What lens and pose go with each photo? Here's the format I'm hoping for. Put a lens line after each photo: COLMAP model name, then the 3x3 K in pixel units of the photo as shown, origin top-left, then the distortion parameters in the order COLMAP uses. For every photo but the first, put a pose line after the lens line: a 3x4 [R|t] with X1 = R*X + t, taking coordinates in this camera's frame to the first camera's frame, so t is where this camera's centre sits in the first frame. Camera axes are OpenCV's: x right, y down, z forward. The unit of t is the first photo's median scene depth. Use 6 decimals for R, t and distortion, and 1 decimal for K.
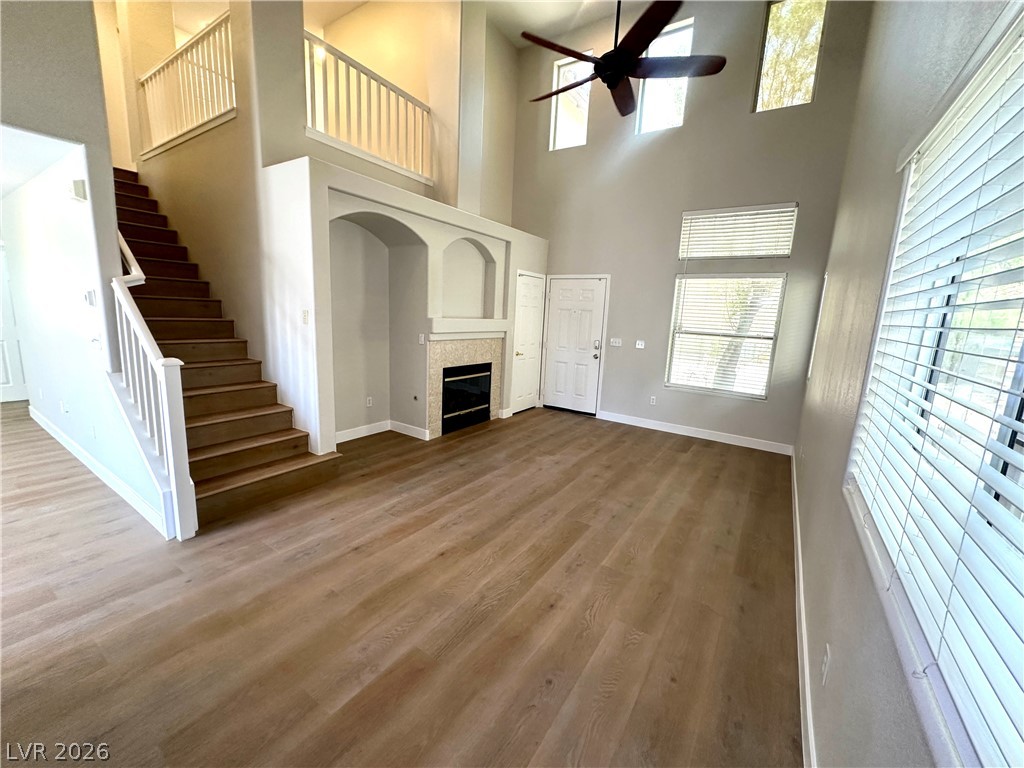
lens RADIAL K [[408.9, 0, 513.7], [0, 408.9, 383.8], [0, 0, 1]] dist [-0.002186, 0.000065]
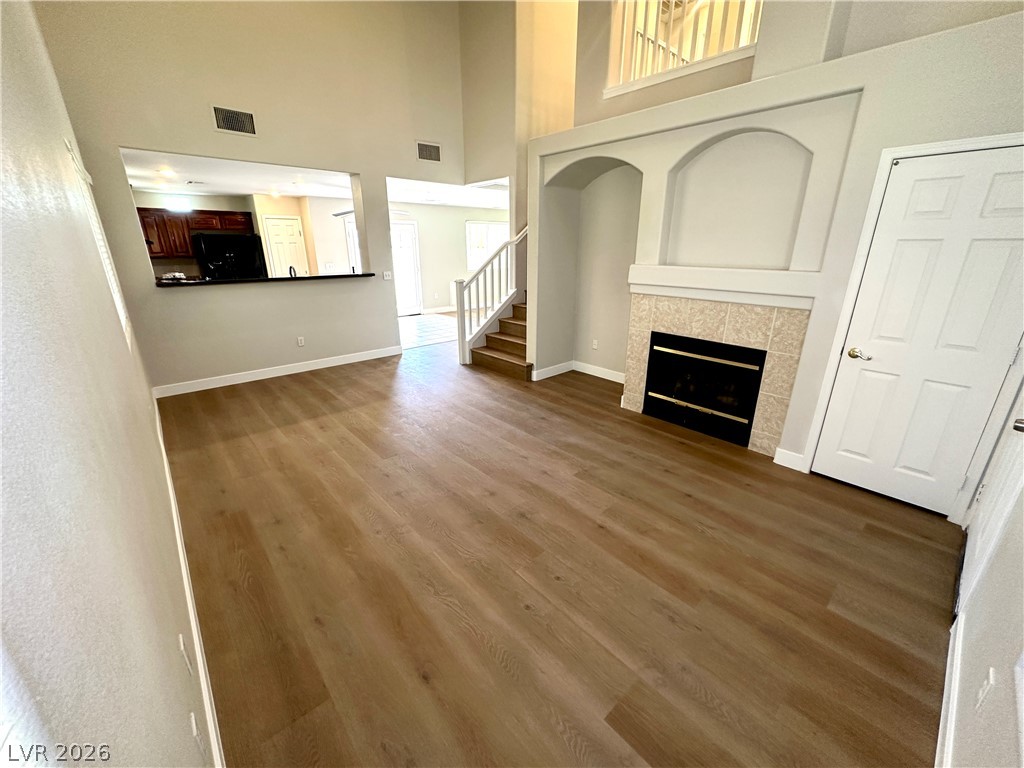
lens RADIAL K [[408.9, 0, 513.7], [0, 408.9, 383.8], [0, 0, 1]] dist [-0.002186, 0.000065]
pose [[-0.253248, 0.268276, -0.929459, 0.694900], [-0.180071, 0.930915, 0.317760, -0.155983], [0.950495, 0.247840, -0.187444, 0.985793]]
